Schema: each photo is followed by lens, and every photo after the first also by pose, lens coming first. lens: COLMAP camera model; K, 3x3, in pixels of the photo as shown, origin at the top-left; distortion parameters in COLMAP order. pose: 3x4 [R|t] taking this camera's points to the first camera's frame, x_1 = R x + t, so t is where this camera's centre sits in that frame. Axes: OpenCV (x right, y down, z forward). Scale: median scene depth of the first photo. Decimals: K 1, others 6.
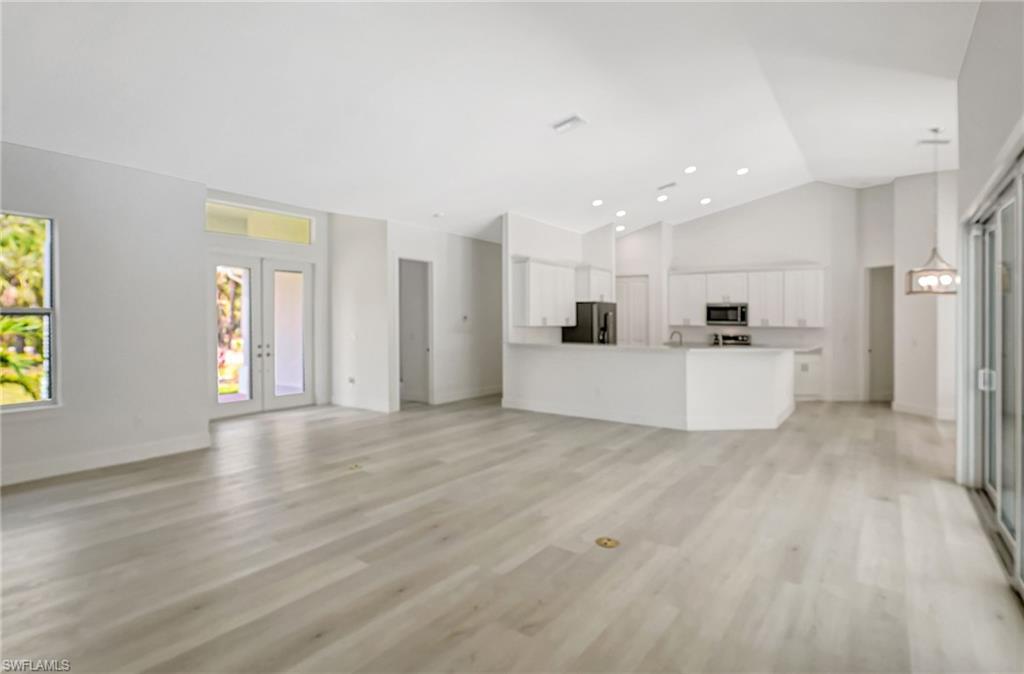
lens RADIAL K [[522.0, 0, 490.5], [0, 522.0, 320.7], [0, 0, 1]] dist [0.000318, 0.000377]
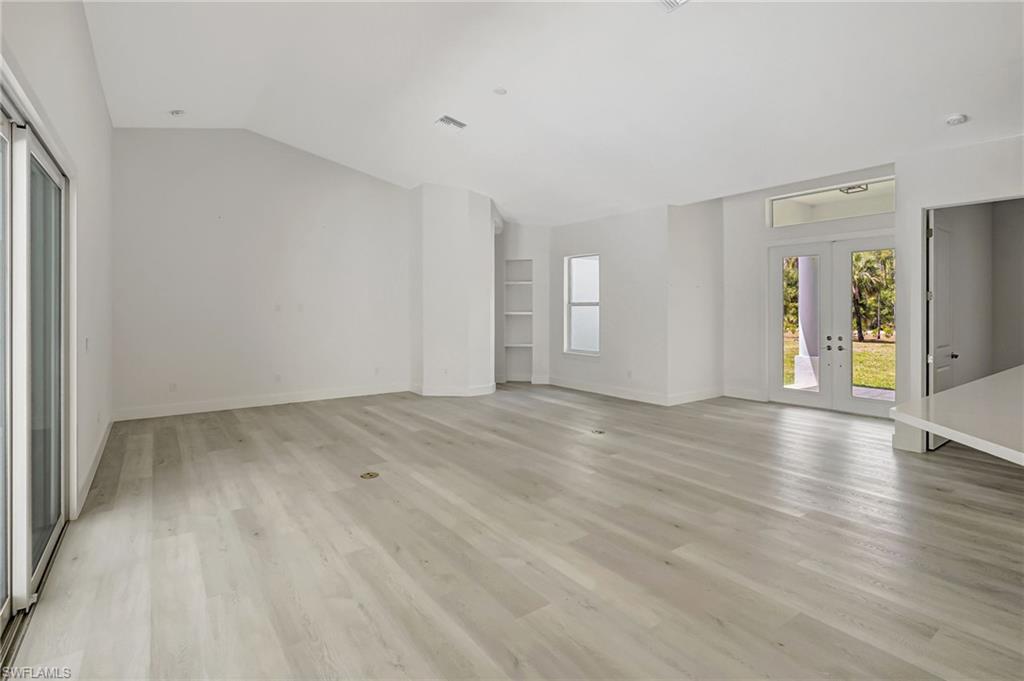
lens RADIAL K [[499.3, 0, 515.9], [0, 499.3, 305.1], [0, 0, 1]] dist [-0.003660, 0.000928]
pose [[-0.288364, -0.013109, -0.957431, 0.464371], [-0.000818, 0.999909, -0.013445, 0.002564], [0.957521, -0.003093, -0.288349, 0.597499]]
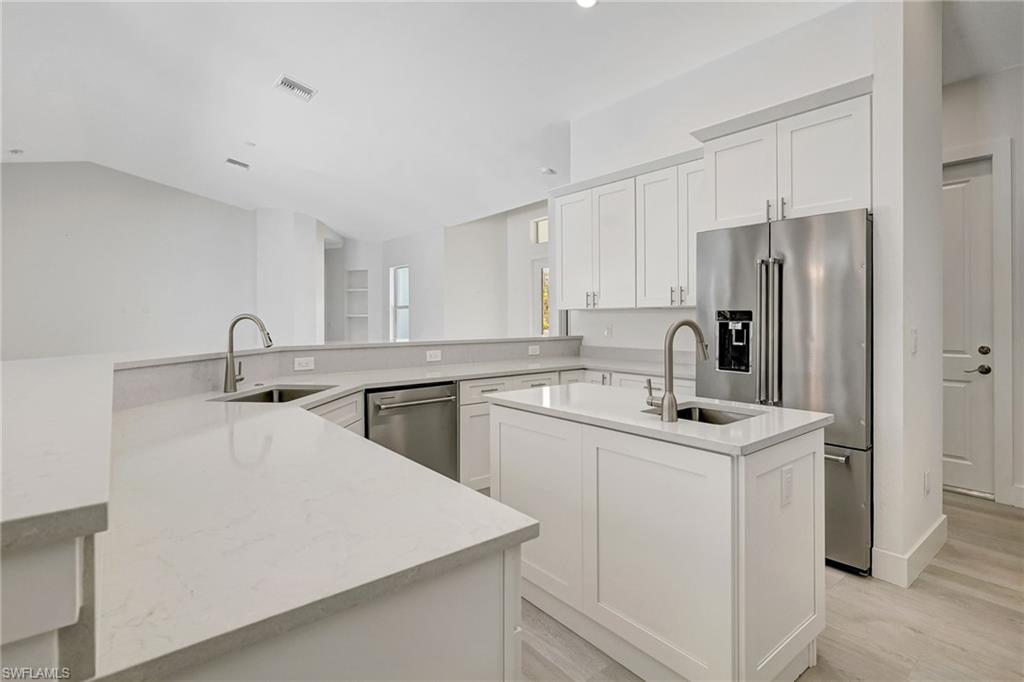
lens RADIAL K [[499.3, 0, 521.5], [0, 499.3, 317.3], [0, 0, 1]] dist [-0.003660, 0.000928]
pose [[-0.244023, -0.007849, -0.969738, 0.551081], [0.003710, 0.999952, -0.009027, 0.021084], [0.969762, -0.005800, -0.243982, 0.972244]]
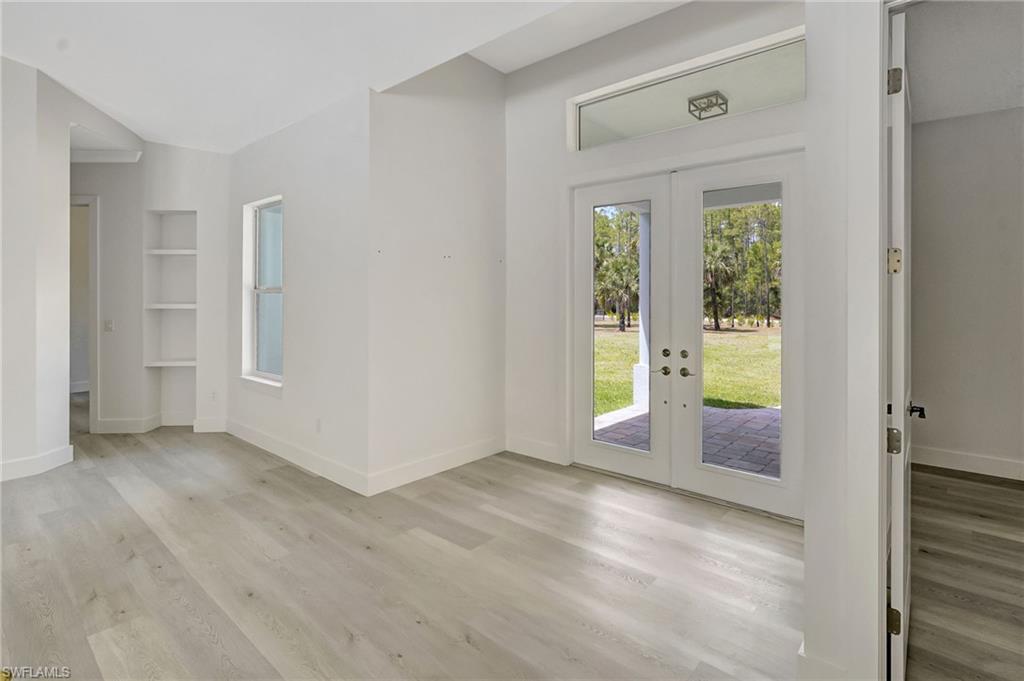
lens RADIAL K [[499.3, 0, 508.6], [0, 499.3, 293.3], [0, 0, 1]] dist [-0.003660, 0.000928]
pose [[-0.082702, -0.015038, -0.996461, 0.037506], [-0.000008, 0.999886, -0.015089, -0.000236], [0.996574, -0.001240, -0.082693, 0.734380]]
